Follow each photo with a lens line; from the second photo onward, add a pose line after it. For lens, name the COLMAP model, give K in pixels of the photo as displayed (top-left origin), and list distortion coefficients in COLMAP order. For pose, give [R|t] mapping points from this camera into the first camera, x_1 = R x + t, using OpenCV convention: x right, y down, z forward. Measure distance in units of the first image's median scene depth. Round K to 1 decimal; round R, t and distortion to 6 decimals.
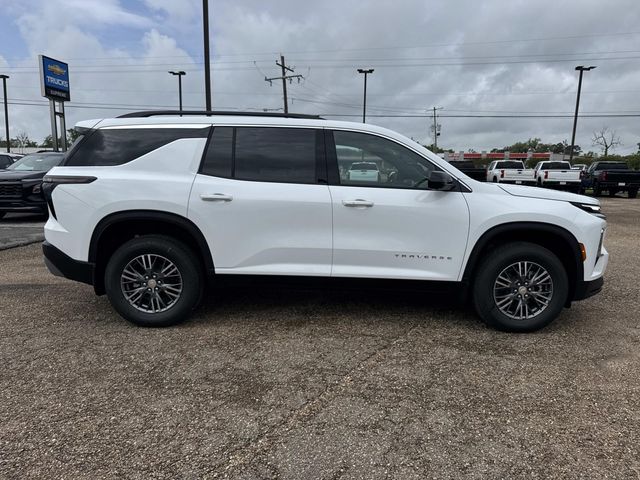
lens RADIAL K [[467.4, 0, 320.0], [0, 467.4, 240.0], [0, 0, 1]] dist [0.005068, -0.004674]
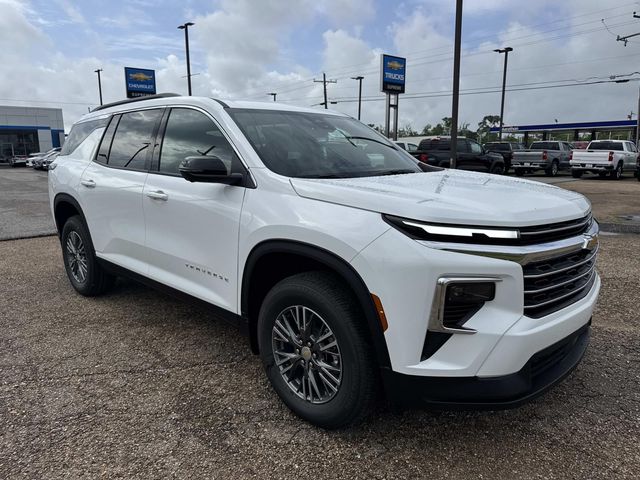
lens RADIAL K [[467.4, 0, 320.0], [0, 467.4, 240.0], [0, 0, 1]] dist [0.005068, -0.004674]
pose [[0.709572, 0.114456, -0.695275, 0.130810], [-0.093280, 0.993293, 0.068318, -0.012525], [0.698432, 0.016379, 0.715489, 0.090015]]
